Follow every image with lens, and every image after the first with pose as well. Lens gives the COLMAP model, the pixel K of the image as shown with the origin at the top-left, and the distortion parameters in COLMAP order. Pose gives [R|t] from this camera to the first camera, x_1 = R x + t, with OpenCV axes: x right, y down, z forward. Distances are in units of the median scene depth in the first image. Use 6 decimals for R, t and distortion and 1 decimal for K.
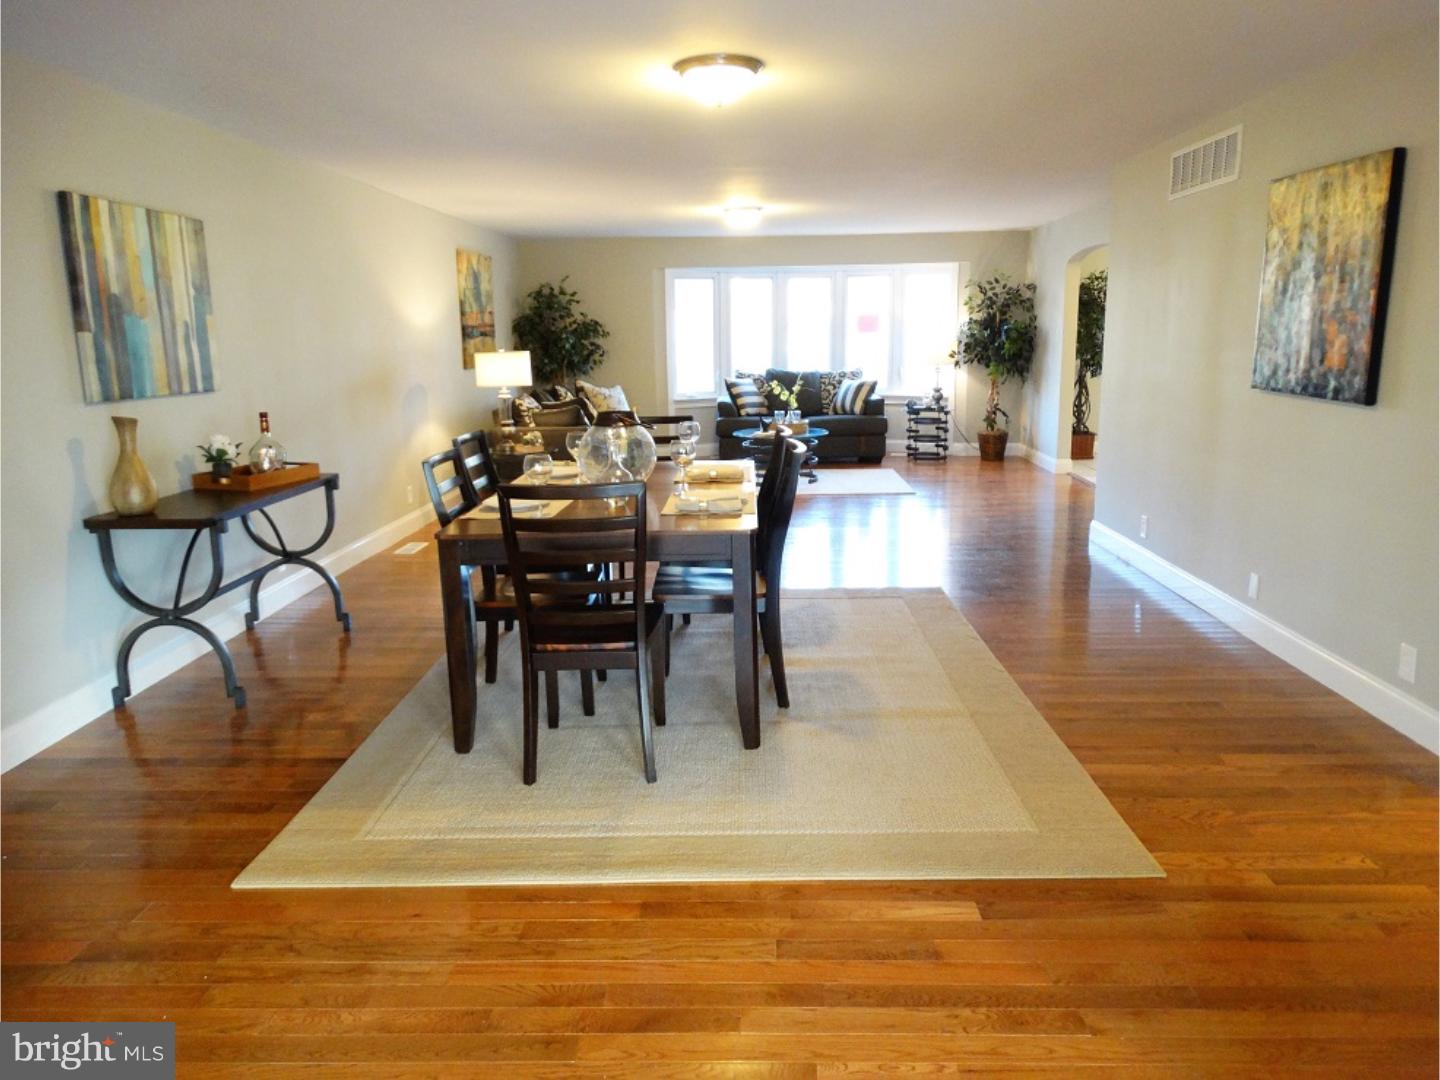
lens RADIAL K [[1019.3, 0, 728.7], [0, 1019.3, 541.3], [0, 0, 1]] dist [0.000118, 0.006660]
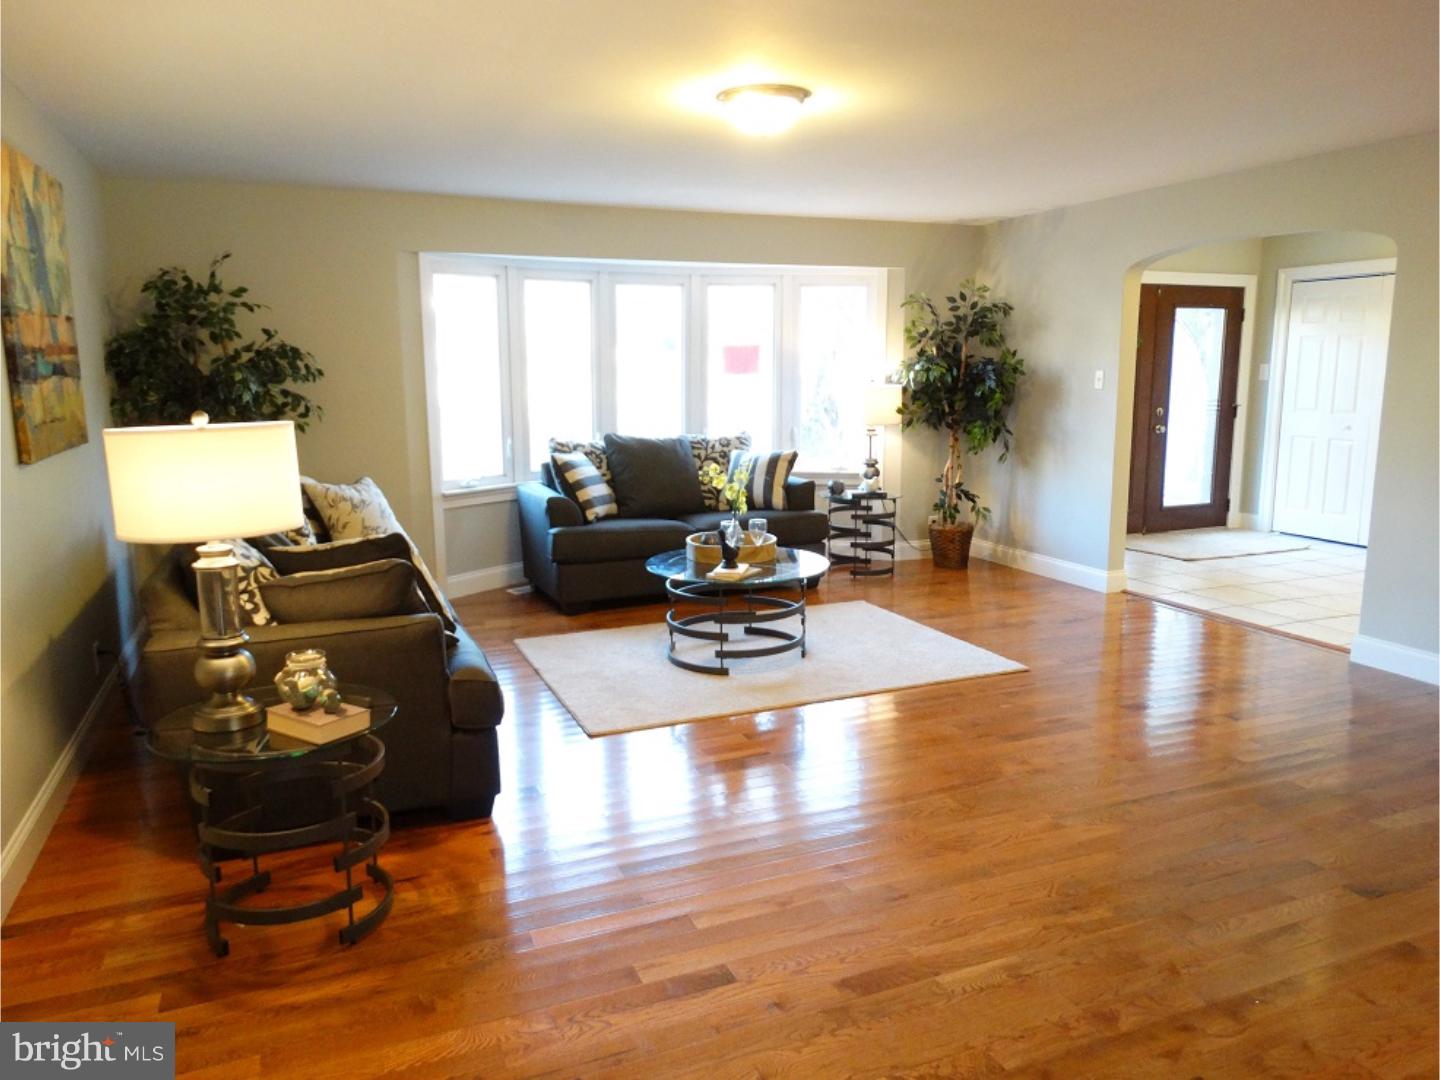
lens RADIAL K [[1019.3, 0, 718.2], [0, 1019.3, 535.7], [0, 0, 1]] dist [0.000118, 0.006660]
pose [[0.910827, -0.057707, 0.408734, -0.149816], [0.076459, 0.996631, -0.029673, -0.093564], [-0.405644, 0.058279, 0.912171, 0.466798]]
